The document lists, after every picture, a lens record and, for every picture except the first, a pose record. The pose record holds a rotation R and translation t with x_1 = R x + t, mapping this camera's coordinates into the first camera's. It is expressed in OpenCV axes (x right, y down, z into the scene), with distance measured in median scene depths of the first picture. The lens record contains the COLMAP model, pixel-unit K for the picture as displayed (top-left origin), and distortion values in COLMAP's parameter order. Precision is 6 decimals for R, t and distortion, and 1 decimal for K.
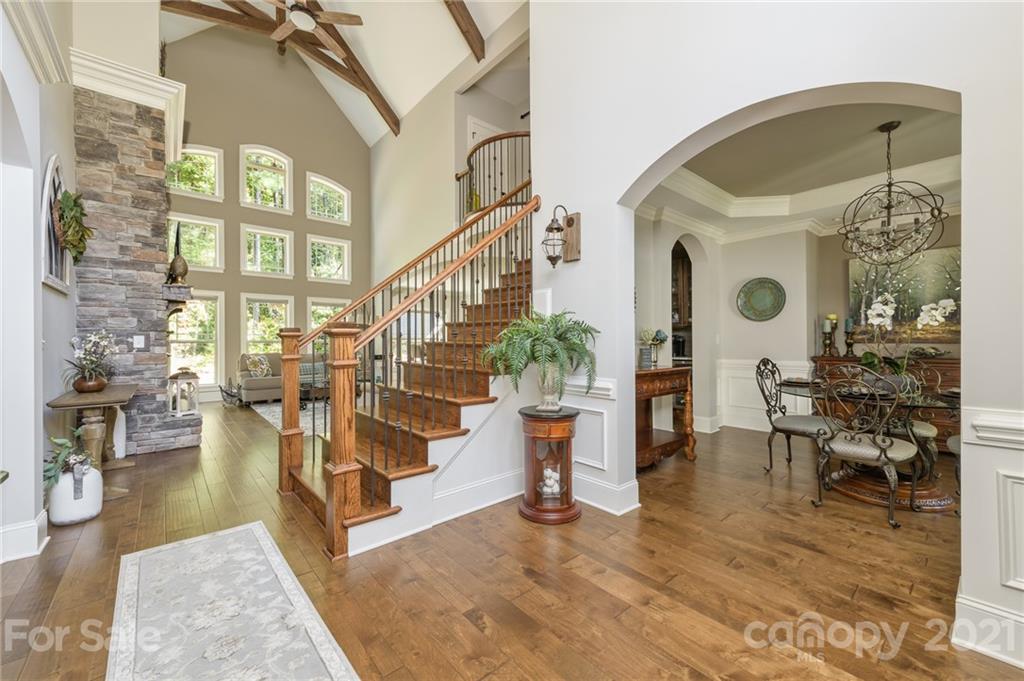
lens RADIAL K [[402.1, 0, 513.6], [0, 402.1, 338.9], [0, 0, 1]] dist [0.001825, -0.000180]
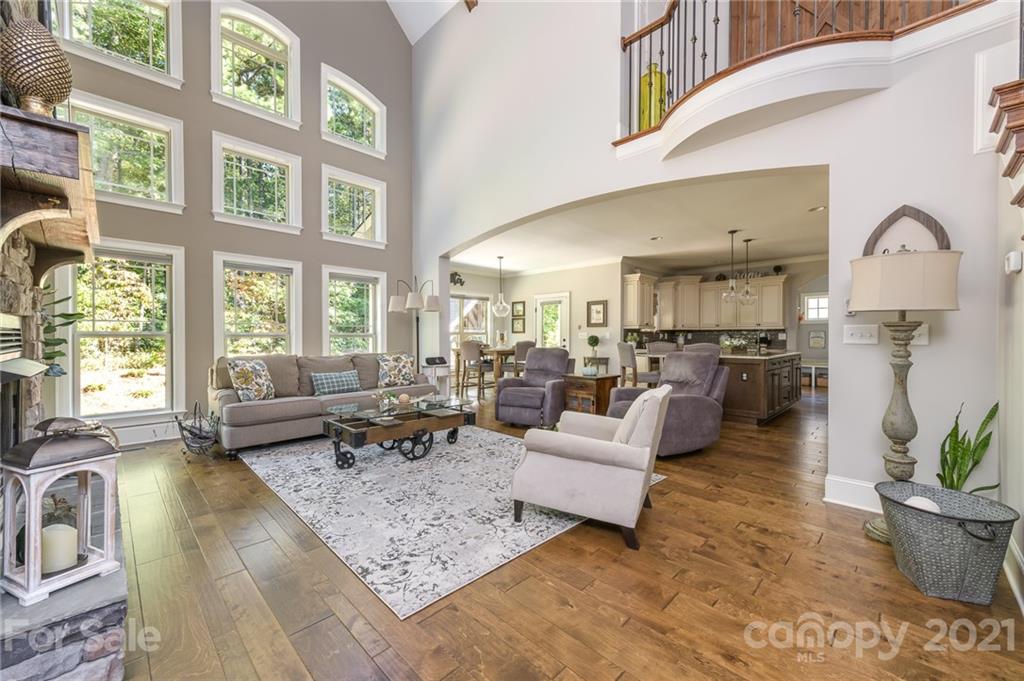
lens RADIAL K [[402.1, 0, 509.6], [0, 402.1, 339.2], [0, 0, 1]] dist [0.001825, -0.000180]
pose [[0.997592, 0.005550, 0.069139, -0.264915], [-0.006271, 0.999928, 0.010217, 0.003563], [-0.069077, -0.010626, 0.997555, 0.353848]]
